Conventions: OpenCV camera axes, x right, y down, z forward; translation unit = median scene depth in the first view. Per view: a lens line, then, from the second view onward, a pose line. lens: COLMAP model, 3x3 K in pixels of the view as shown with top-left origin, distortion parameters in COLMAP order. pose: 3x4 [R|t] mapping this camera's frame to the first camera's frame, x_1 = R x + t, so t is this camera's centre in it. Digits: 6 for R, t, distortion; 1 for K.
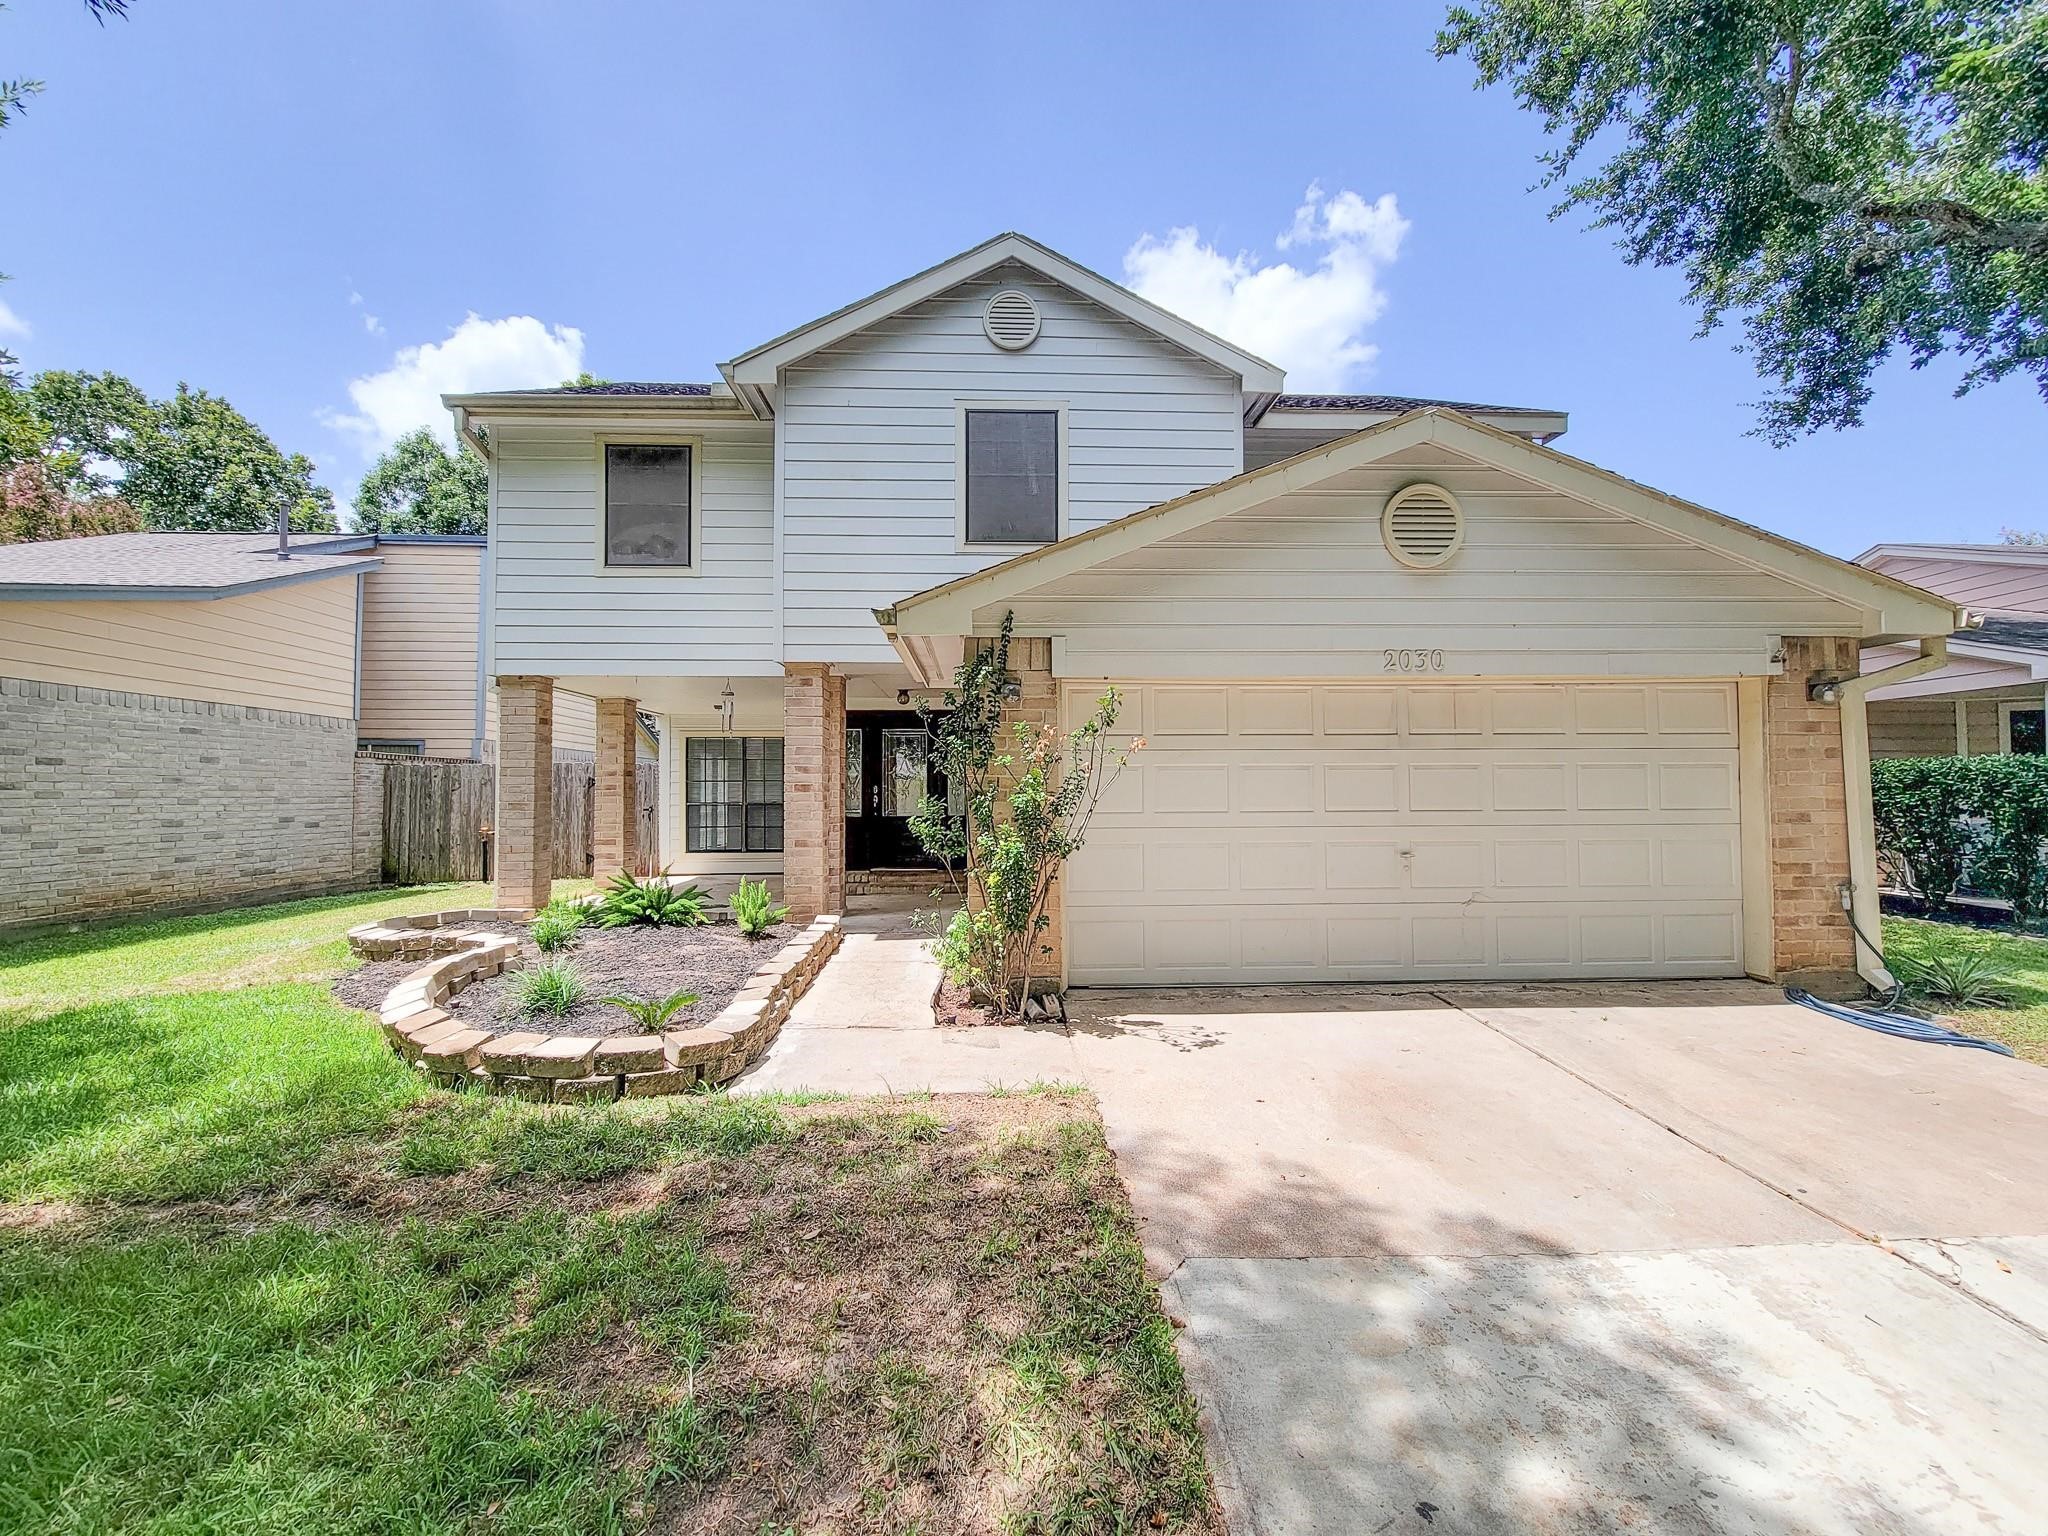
lens RADIAL K [[835.2, 0, 1028.0], [0, 835.2, 769.2], [0, 0, 1]] dist [0.000033, -0.000495]
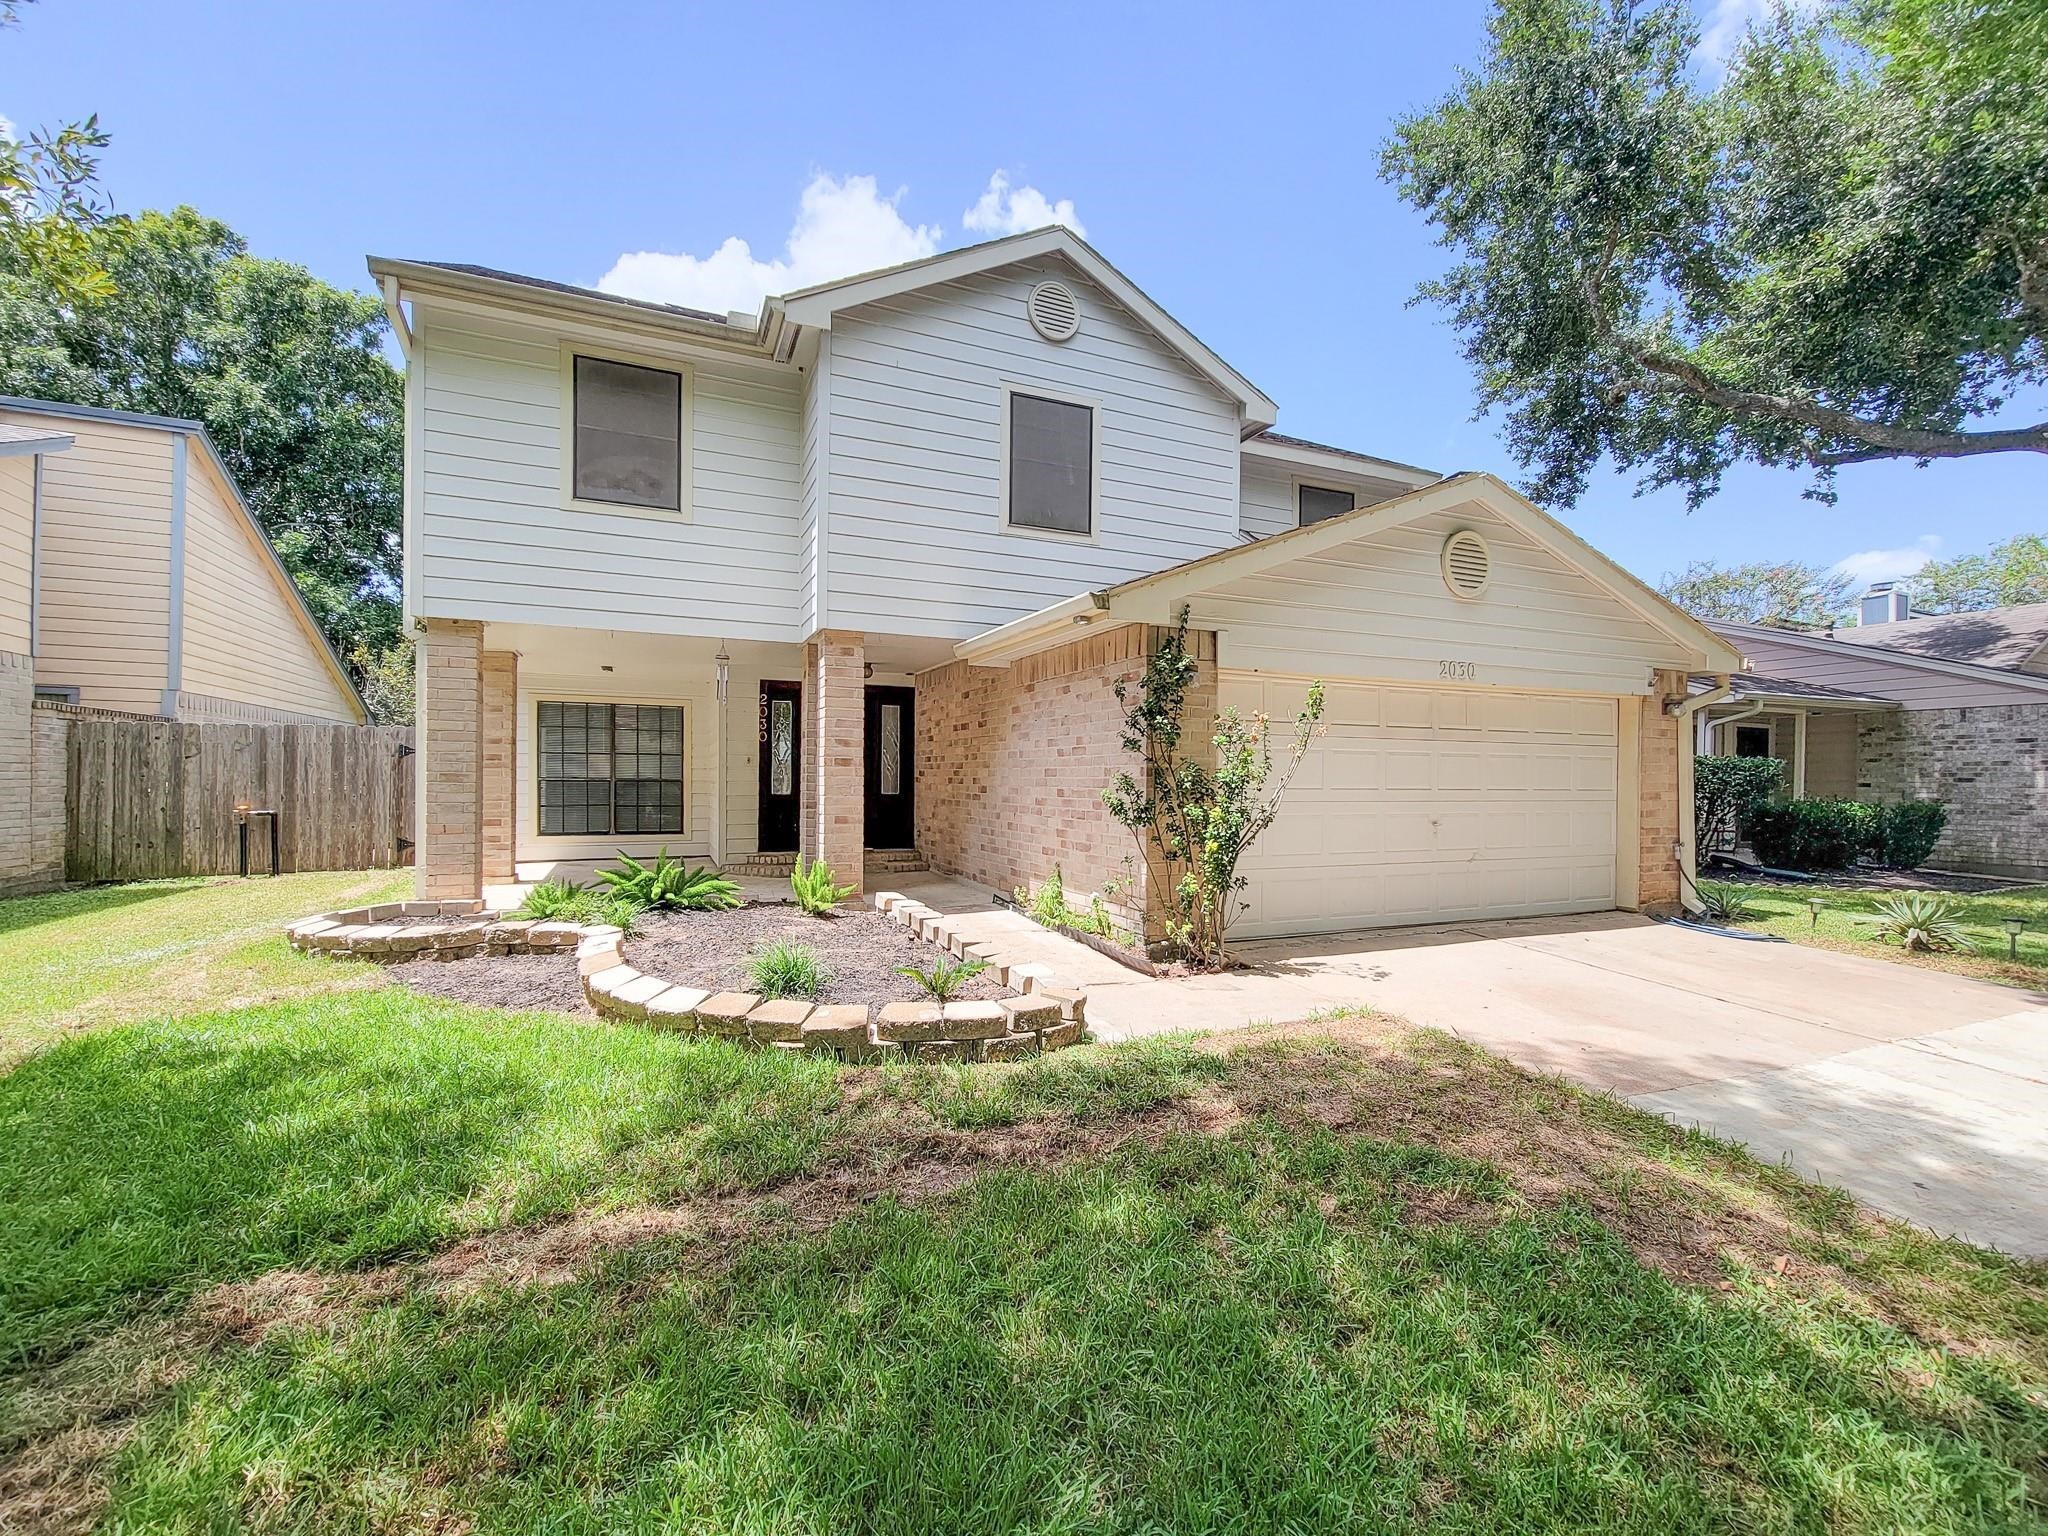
lens RADIAL K [[858.2, 0, 1023.9], [0, 858.2, 779.7], [0, 0, 1]] dist [-0.001474, -0.000598]
pose [[0.935978, 0.012620, 0.351831, -0.449706], [-0.023786, 0.999341, 0.027431, 0.011576], [-0.351253, -0.034043, 0.935662, 0.005615]]
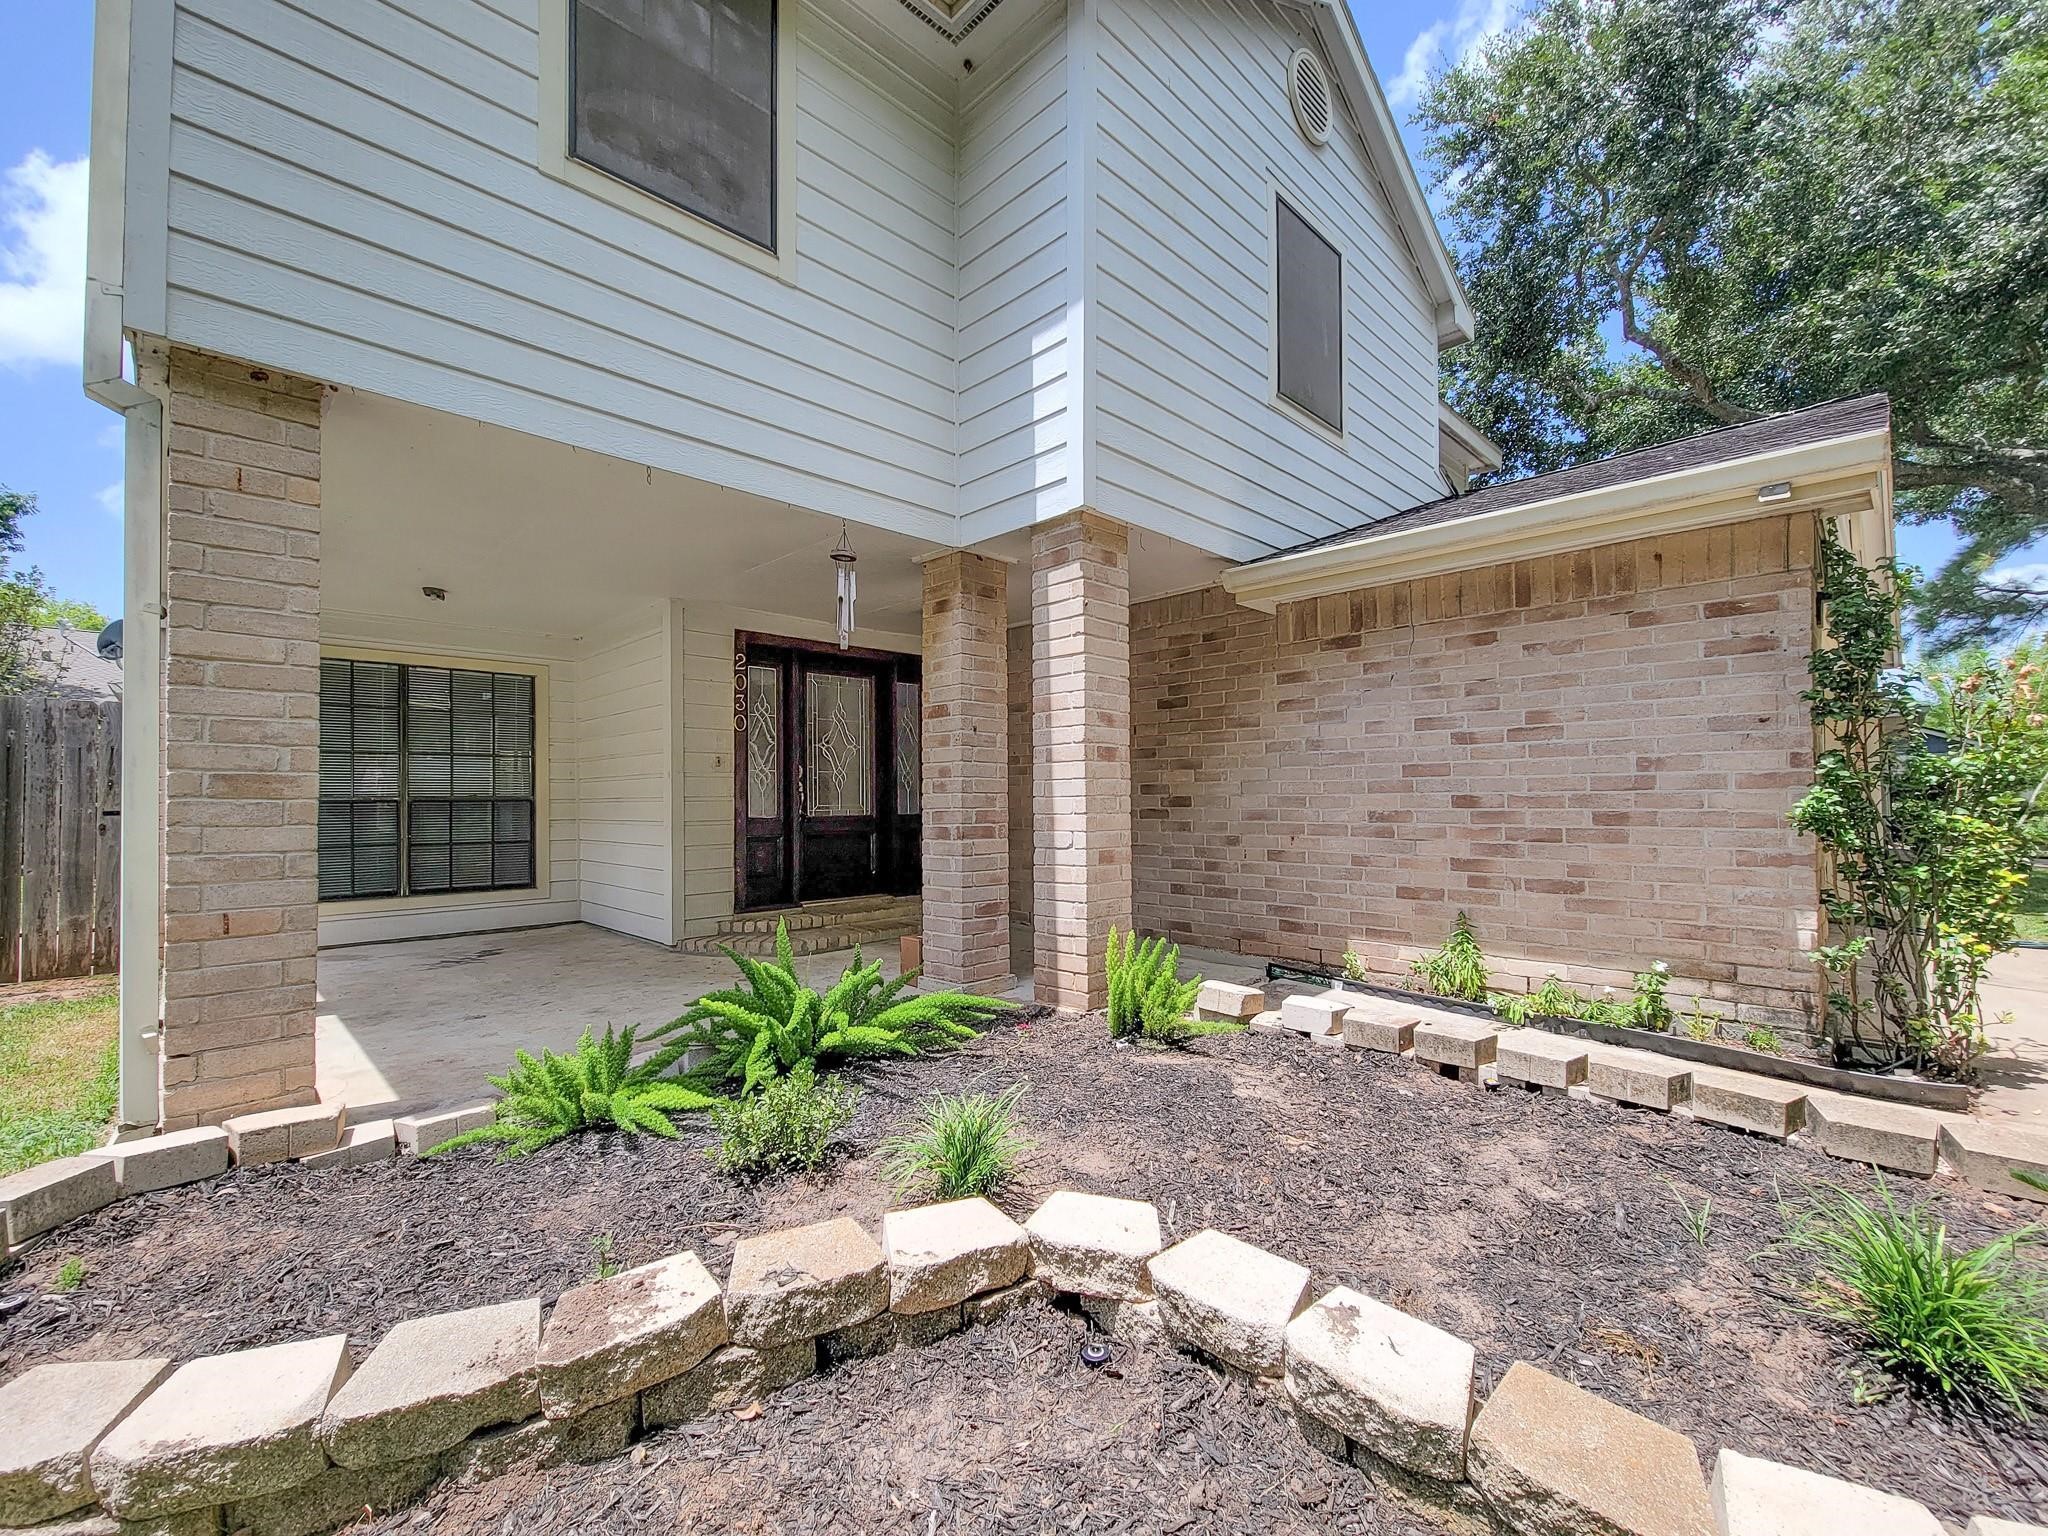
lens RADIAL K [[843.5, 0, 1020.8], [0, 843.5, 783.9], [0, 0, 1]] dist [0.000212, -0.000008]
pose [[0.742481, 0.011677, 0.669766, -0.718898], [-0.018072, 0.999833, 0.002603, 0.044574], [-0.669624, -0.014037, 0.742568, 0.676732]]
